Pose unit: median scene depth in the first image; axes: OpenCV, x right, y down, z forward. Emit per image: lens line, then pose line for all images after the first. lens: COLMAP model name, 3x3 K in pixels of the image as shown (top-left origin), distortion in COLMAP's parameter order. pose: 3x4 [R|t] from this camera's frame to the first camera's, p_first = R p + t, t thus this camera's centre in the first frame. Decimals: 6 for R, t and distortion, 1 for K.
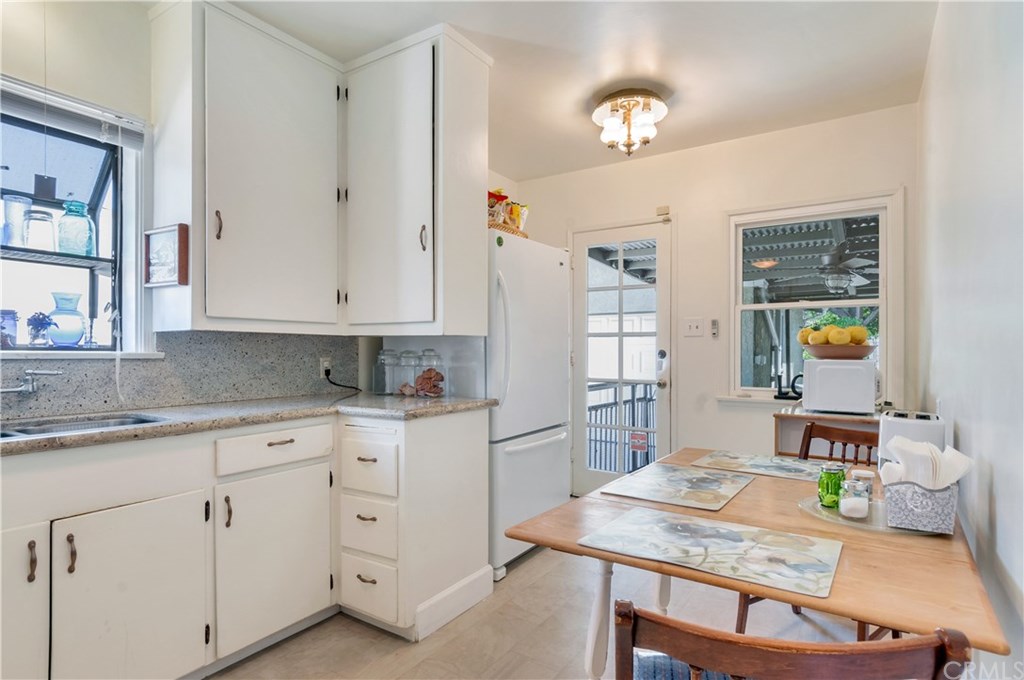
lens RADIAL K [[538.5, 0, 512.1], [0, 538.5, 345.8], [0, 0, 1]] dist [0.000910, -0.003908]
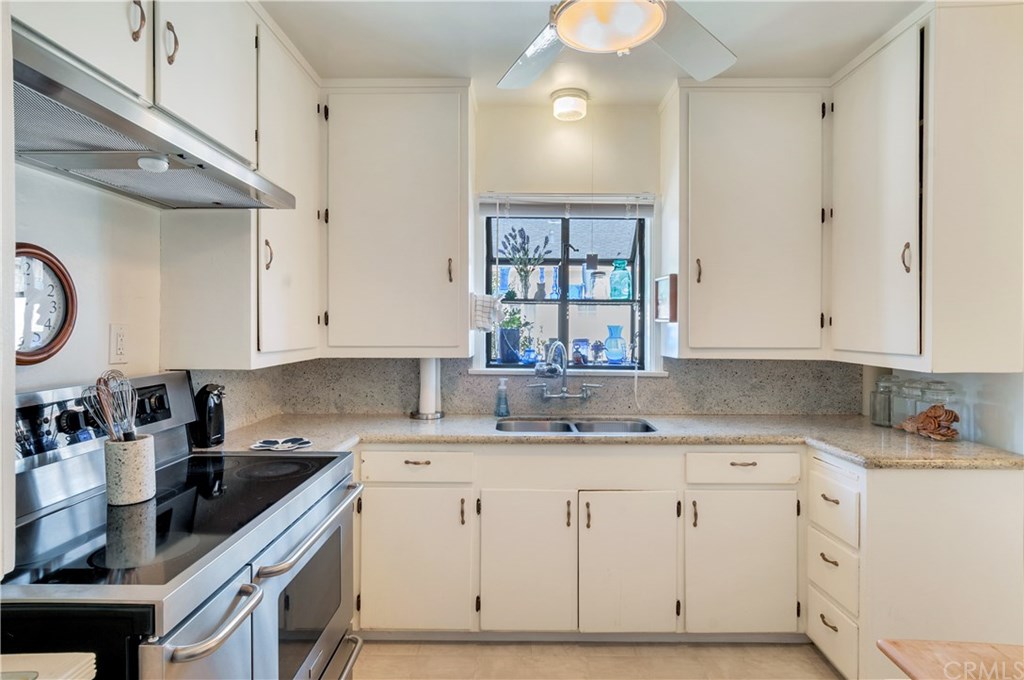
lens RADIAL K [[538.5, 0, 529.8], [0, 538.5, 327.4], [0, 0, 1]] dist [0.000910, -0.003908]
pose [[0.555633, 0.004141, -0.831418, 0.224845], [-0.000113, 0.999988, 0.004905, -0.096837], [0.831428, -0.002631, 0.555626, 0.021779]]
